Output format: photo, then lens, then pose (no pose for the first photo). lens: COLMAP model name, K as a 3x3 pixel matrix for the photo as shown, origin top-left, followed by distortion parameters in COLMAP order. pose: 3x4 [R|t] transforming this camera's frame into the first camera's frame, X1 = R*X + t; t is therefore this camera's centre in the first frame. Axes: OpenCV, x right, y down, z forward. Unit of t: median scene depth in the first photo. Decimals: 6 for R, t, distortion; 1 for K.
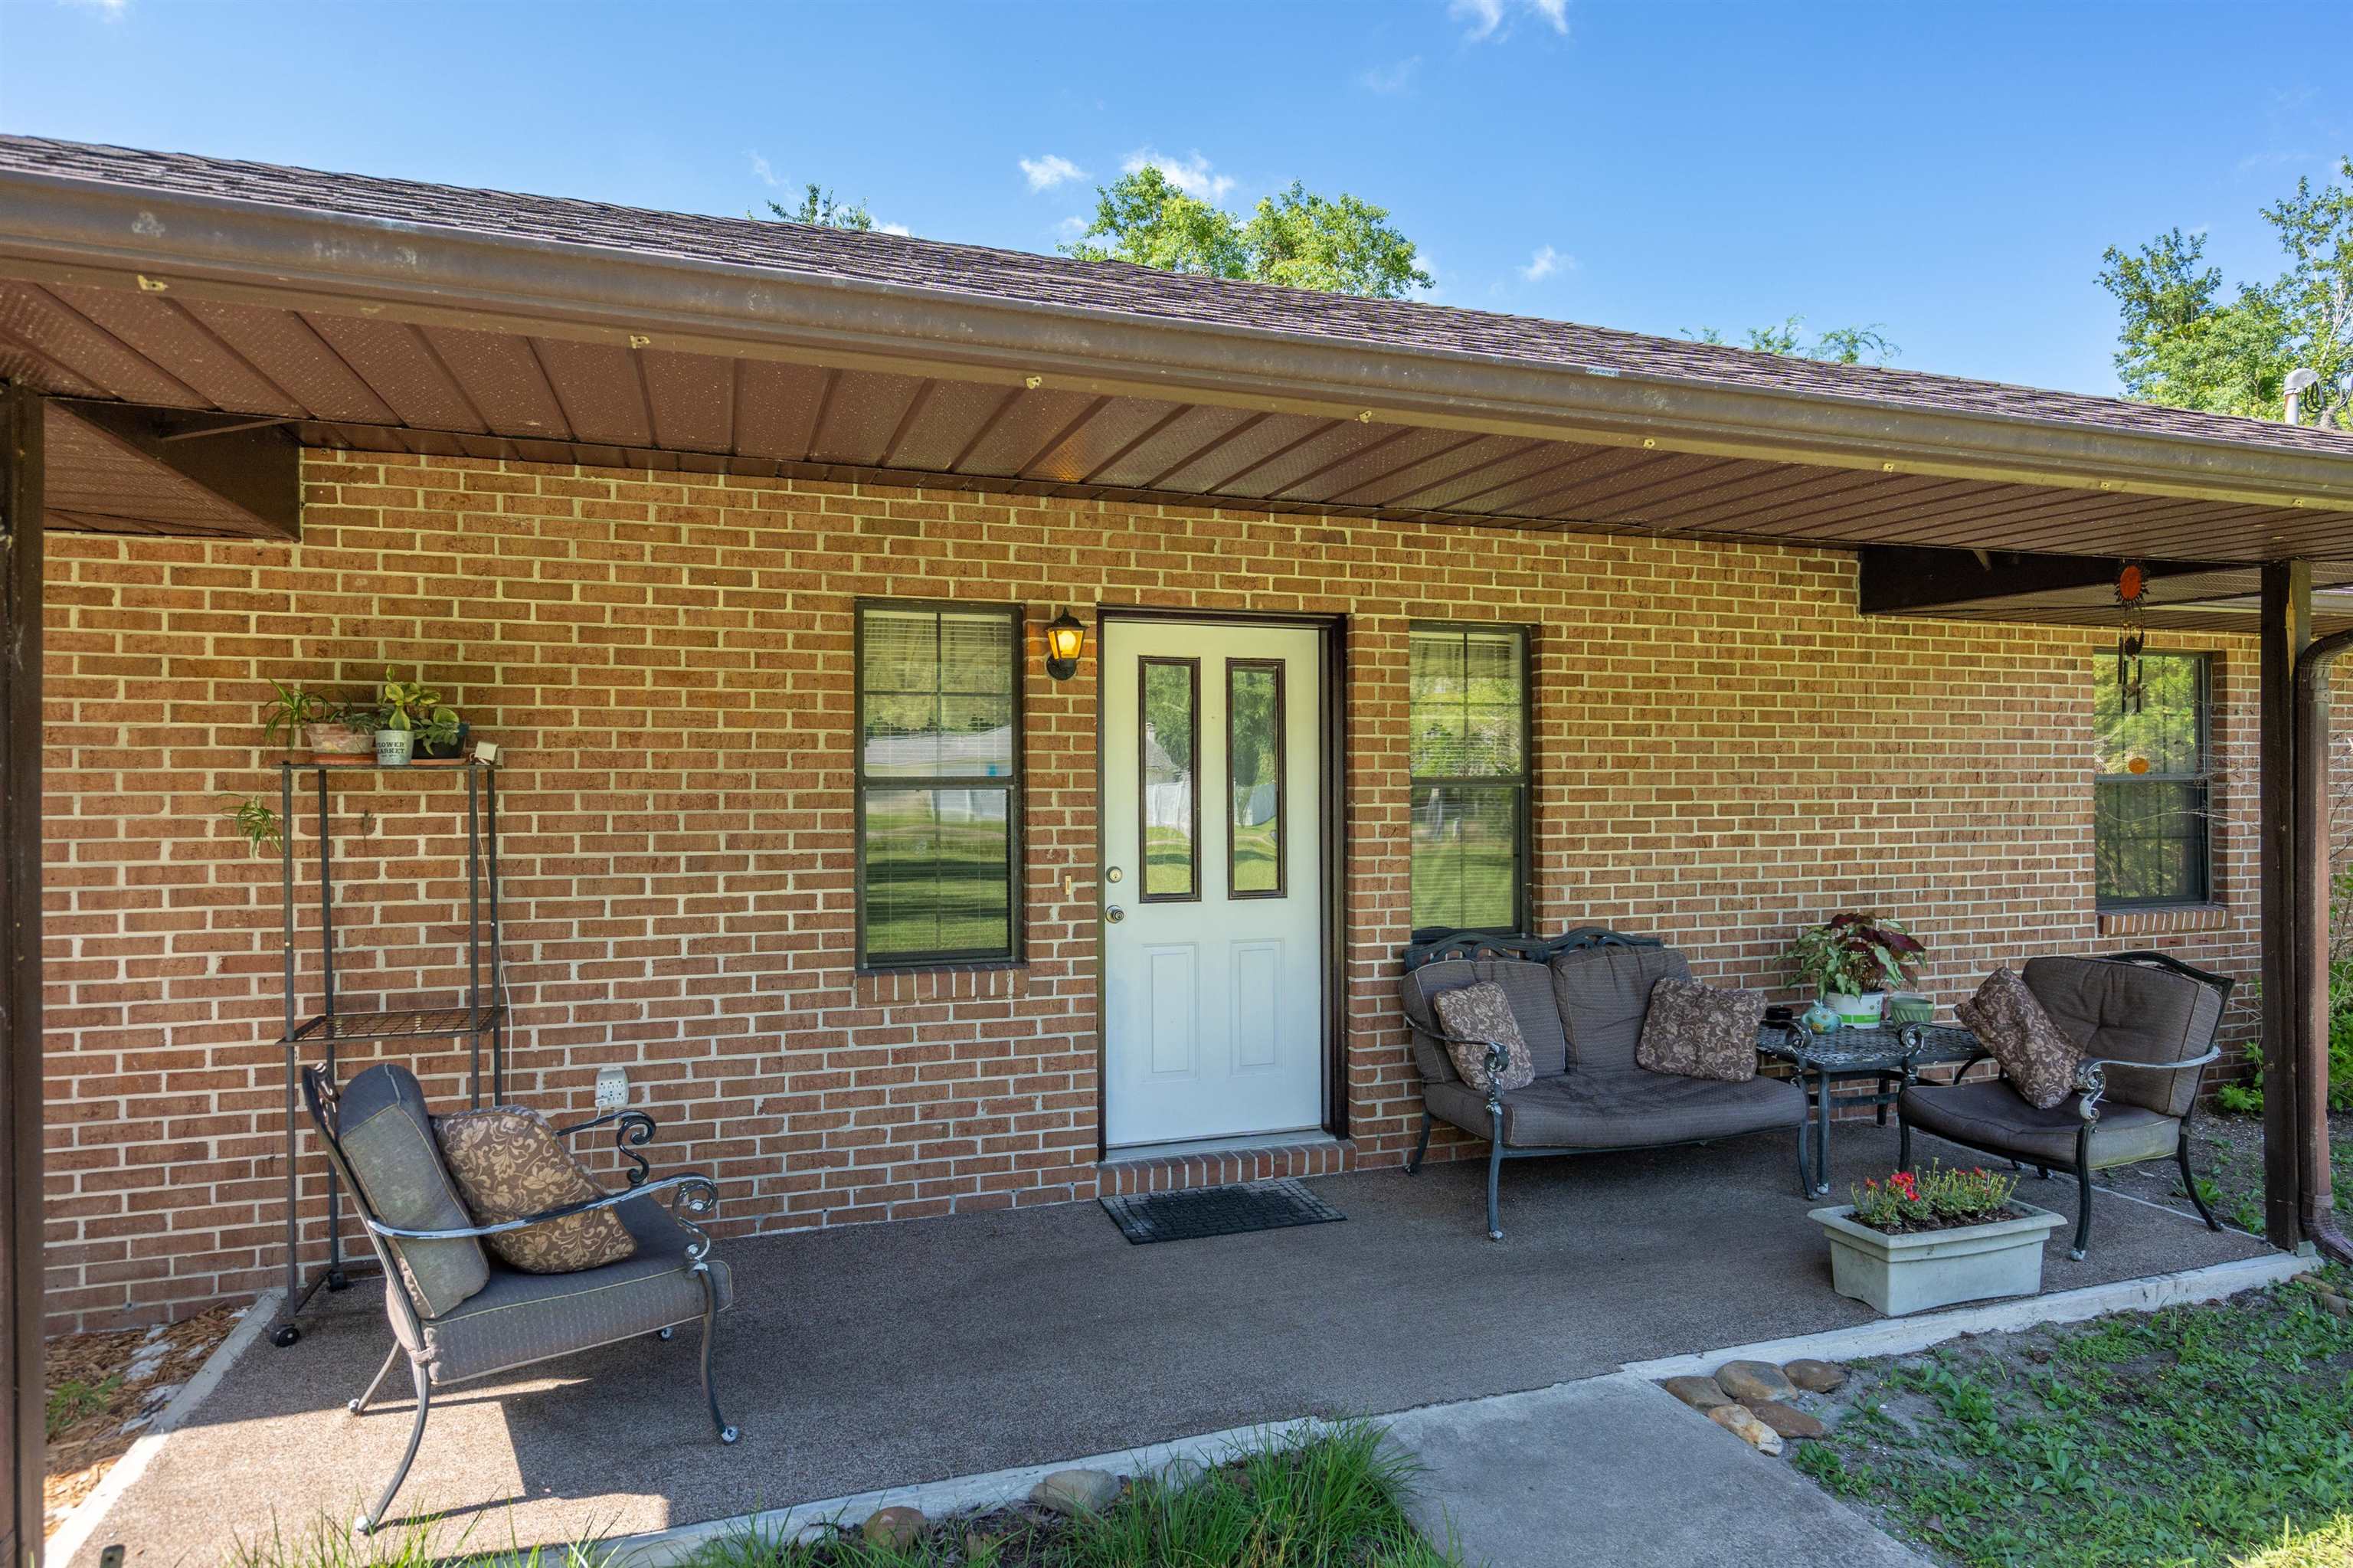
lens RADIAL K [[1288.4, 0, 1176.5], [0, 1288.4, 784.0], [0, 0, 1]] dist [-0.000297, -0.000093]
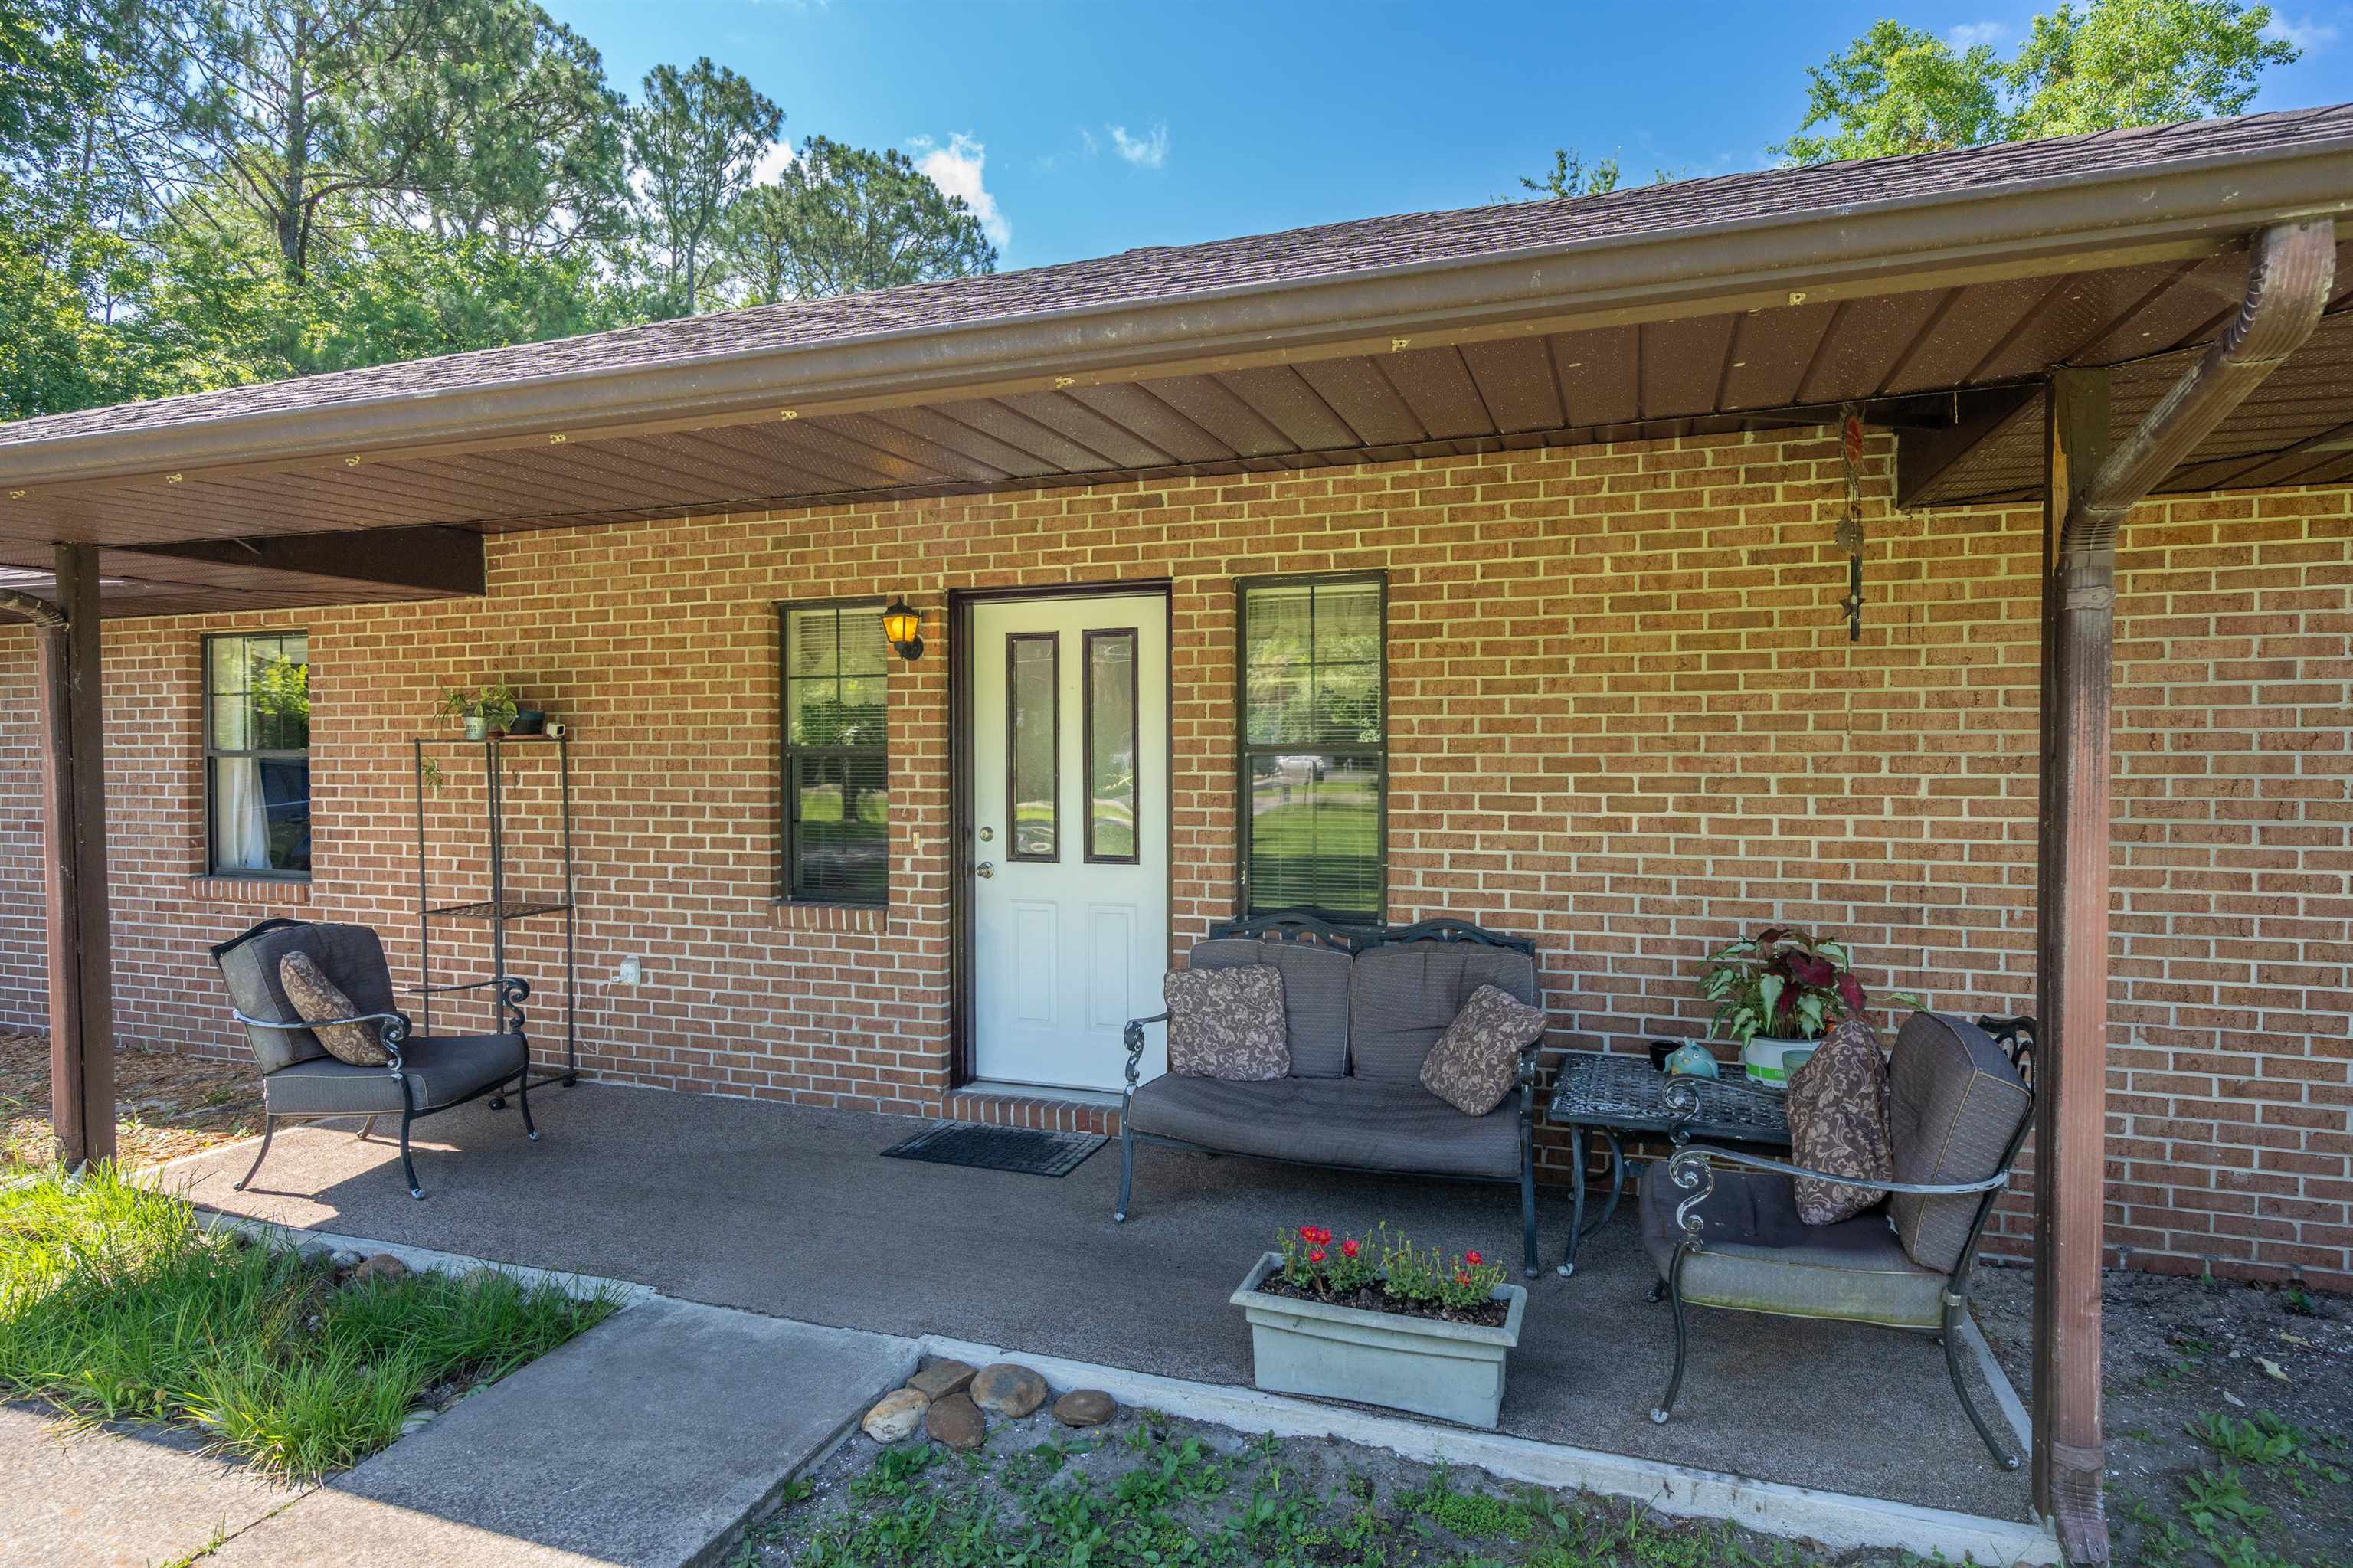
lens RADIAL K [[1288.4, 0, 1176.5], [0, 1288.4, 784.0], [0, 0, 1]] dist [-0.000297, -0.000093]
pose [[0.787314, 0.015354, -0.616361, 0.742005], [0.000543, 0.999672, 0.025597, -0.000505], [0.616552, -0.020487, 0.787047, 0.229432]]
